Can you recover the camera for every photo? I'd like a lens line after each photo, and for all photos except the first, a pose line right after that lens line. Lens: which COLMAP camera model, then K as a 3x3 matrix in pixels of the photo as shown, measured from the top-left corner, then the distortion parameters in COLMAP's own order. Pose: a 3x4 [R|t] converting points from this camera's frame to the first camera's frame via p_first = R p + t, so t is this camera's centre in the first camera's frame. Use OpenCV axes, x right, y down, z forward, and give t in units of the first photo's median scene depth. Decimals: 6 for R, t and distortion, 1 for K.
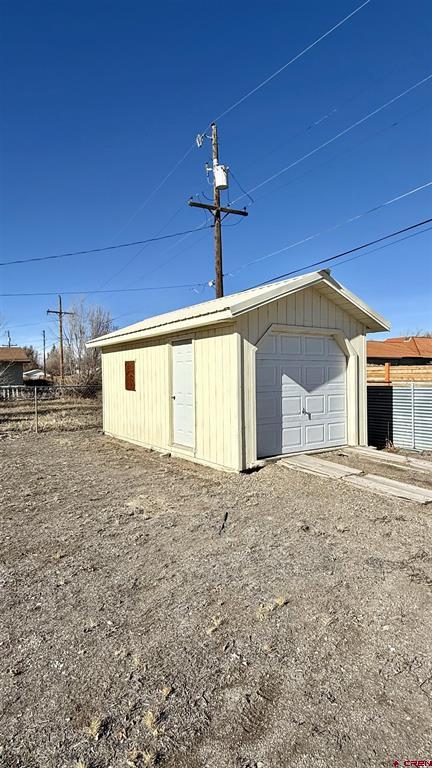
lens RADIAL K [[419.3, 0, 216.0], [0, 419.3, 384.0], [0, 0, 1]] dist [0.001674, -0.000128]
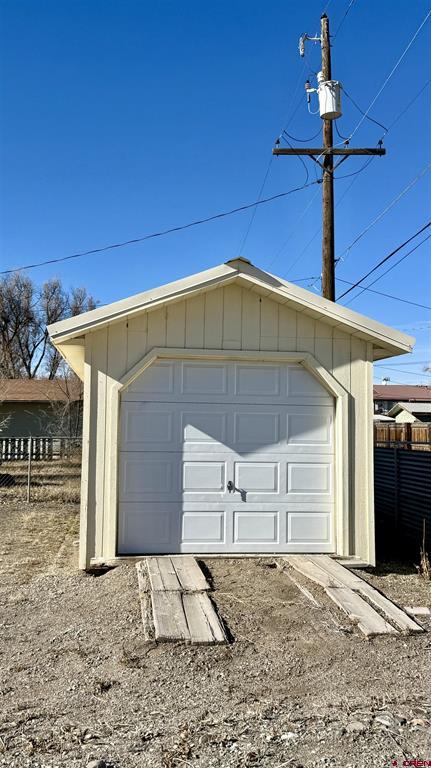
lens RADIAL K [[707.5, 0, 215.5], [0, 707.5, 384.0], [0, 0, 1]] dist [0.194386, -0.349880]
pose [[0.902905, -0.000552, -0.429841, 0.593375], [-0.033188, 0.996925, -0.070992, -0.009049], [0.428558, 0.078365, 0.900109, 0.041487]]
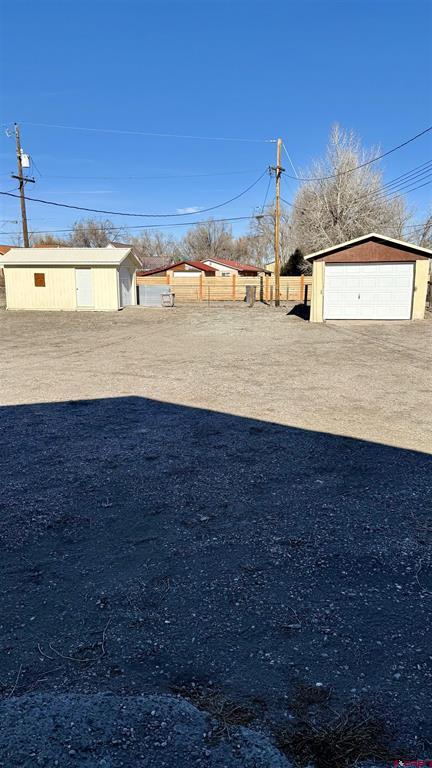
lens RADIAL K [[551.1, 0, 216.0], [0, 551.1, 384.0], [0, 0, 1]] dist [0.006247, 0.000951]
pose [[0.690251, -0.114316, 0.714483, -2.179830], [0.001248, 0.987628, 0.156813, 0.086236], [-0.723569, -0.107348, 0.681853, -2.212488]]
